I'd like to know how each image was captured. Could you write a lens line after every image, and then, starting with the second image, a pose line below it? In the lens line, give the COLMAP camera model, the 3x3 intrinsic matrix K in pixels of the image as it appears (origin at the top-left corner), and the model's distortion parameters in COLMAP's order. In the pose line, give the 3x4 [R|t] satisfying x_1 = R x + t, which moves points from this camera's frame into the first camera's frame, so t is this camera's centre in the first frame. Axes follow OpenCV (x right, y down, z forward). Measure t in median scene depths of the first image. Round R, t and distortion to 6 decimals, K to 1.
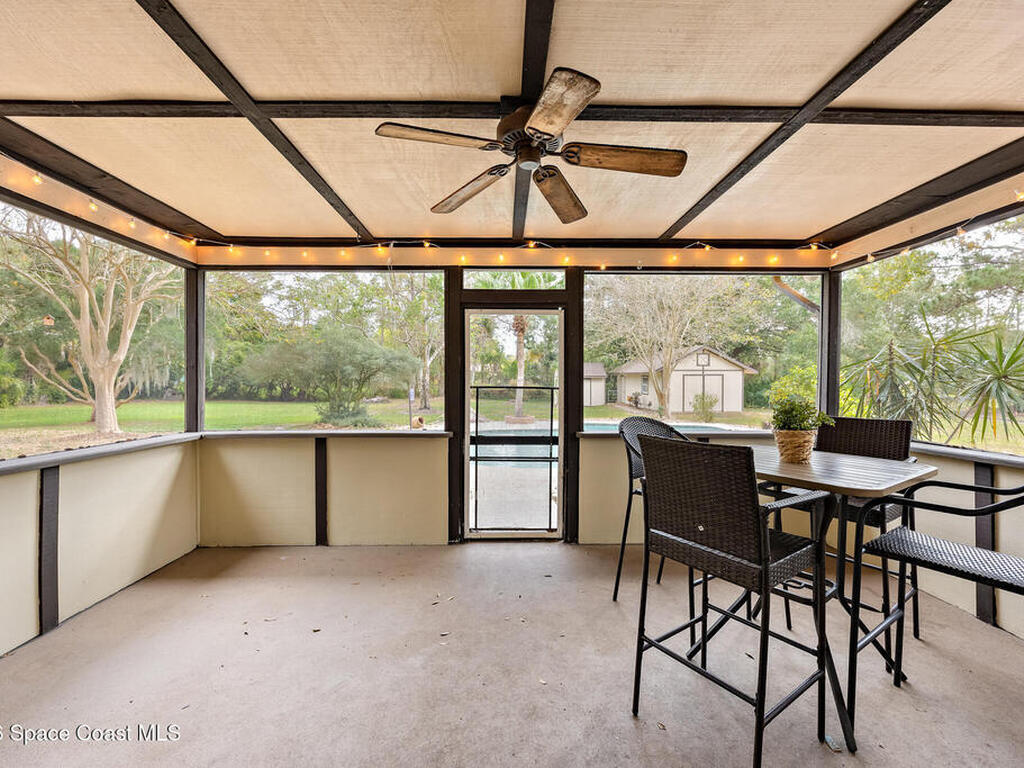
lens RADIAL K [[441.3, 0, 510.8], [0, 441.3, 381.4], [0, 0, 1]] dist [0.004619, -0.000351]
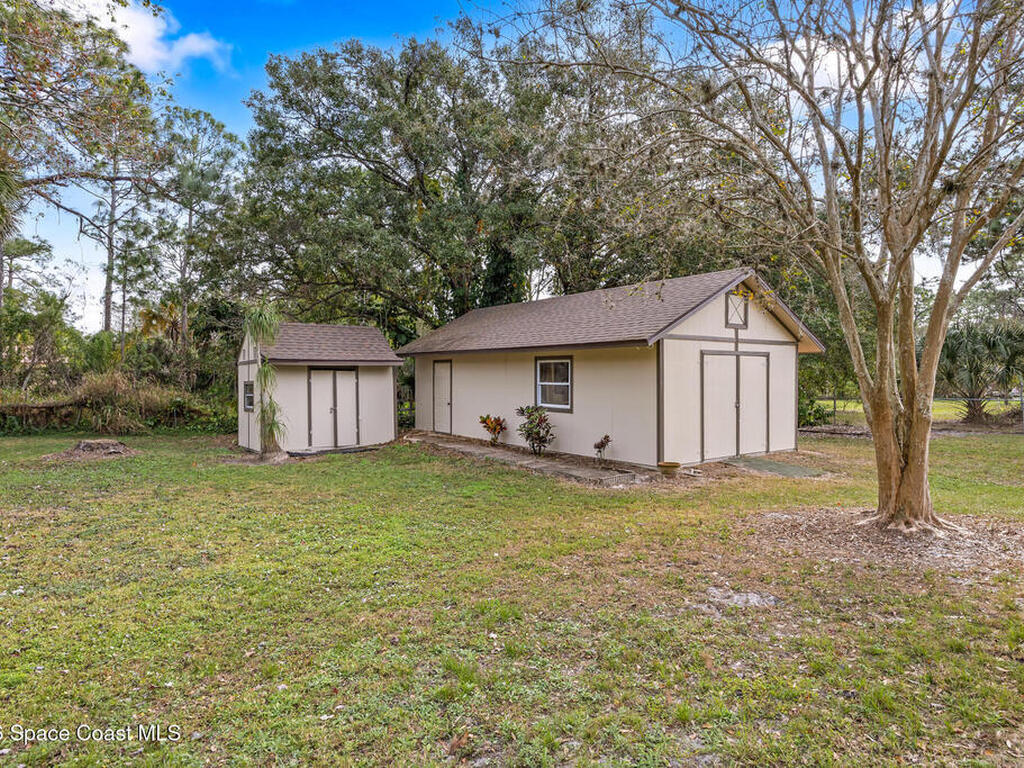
lens RADIAL K [[554.5, 0, 512.4], [0, 554.5, 381.4], [0, 0, 1]] dist [0.003050, 0.000181]
pose [[0.807668, -0.011923, 0.589517, 0.024940], [0.010199, 0.999928, 0.006250, 0.003255], [-0.589549, 0.000965, 0.807732, 0.744717]]
